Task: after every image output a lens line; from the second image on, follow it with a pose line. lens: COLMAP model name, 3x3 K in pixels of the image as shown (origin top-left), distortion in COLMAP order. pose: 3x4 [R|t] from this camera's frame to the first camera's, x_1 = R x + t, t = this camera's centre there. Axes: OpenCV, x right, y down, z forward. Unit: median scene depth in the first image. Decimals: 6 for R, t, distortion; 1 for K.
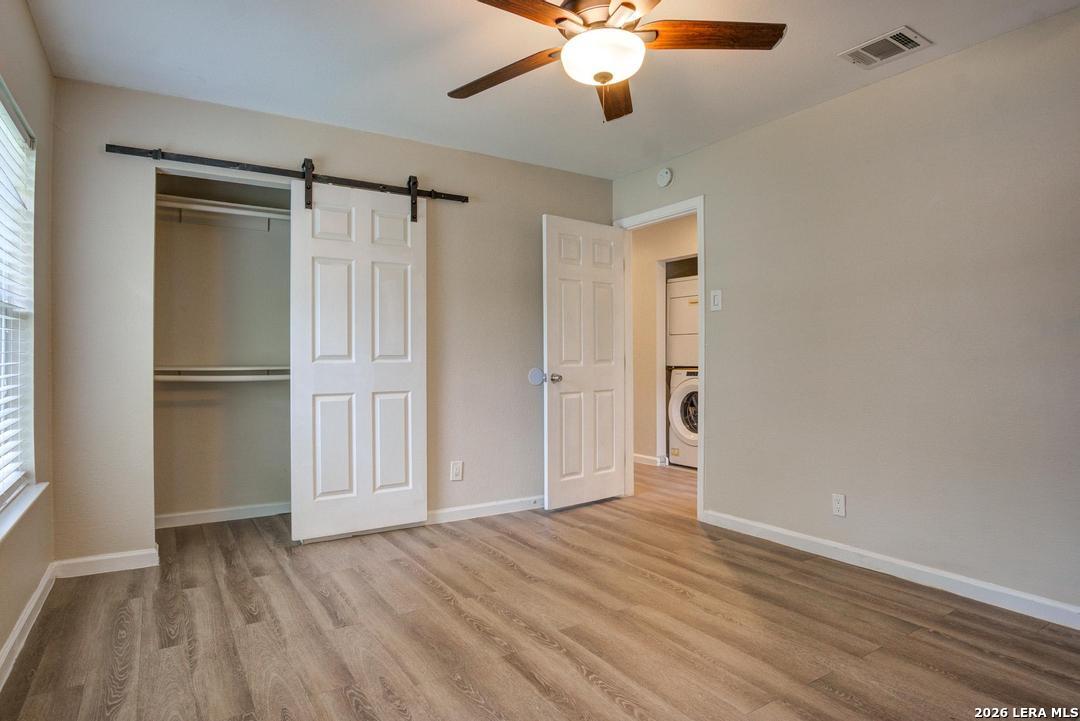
lens RADIAL K [[605.2, 0, 535.8], [0, 605.2, 357.2], [0, 0, 1]] dist [-0.041148, 0.000925]
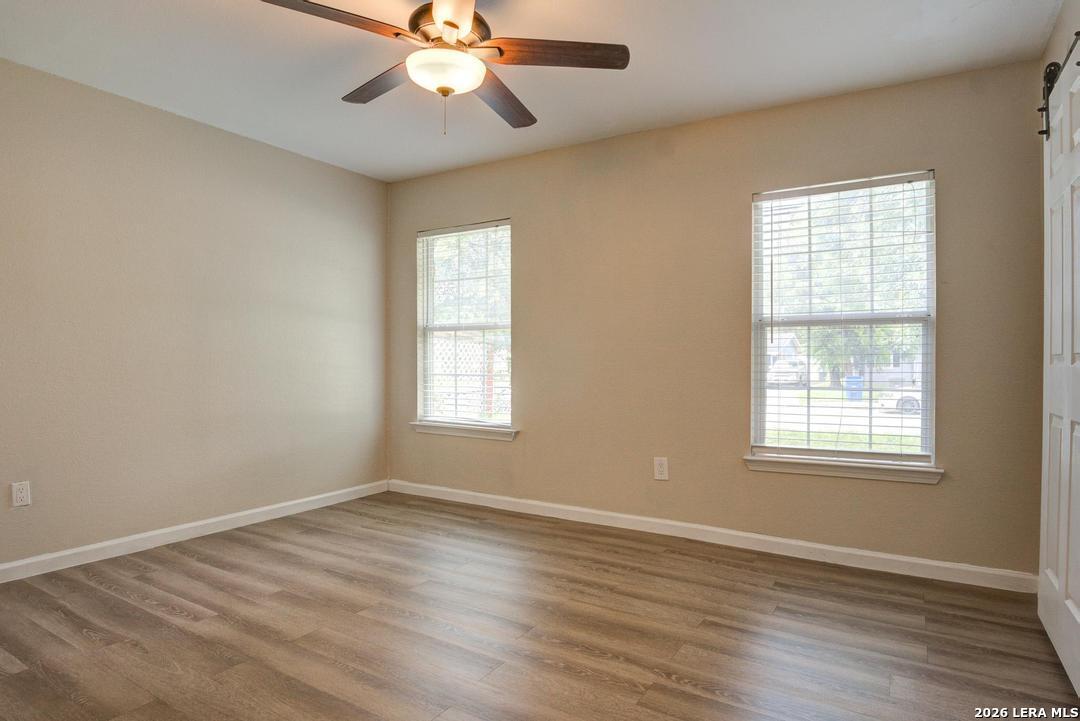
lens RADIAL K [[605.2, 0, 535.8], [0, 605.2, 357.2], [0, 0, 1]] dist [-0.041148, 0.000925]
pose [[-0.903680, -0.004965, -0.428179, 0.322877], [-0.006111, 0.999980, 0.001303, 0.000524], [0.428165, 0.003794, -0.903693, 1.552125]]
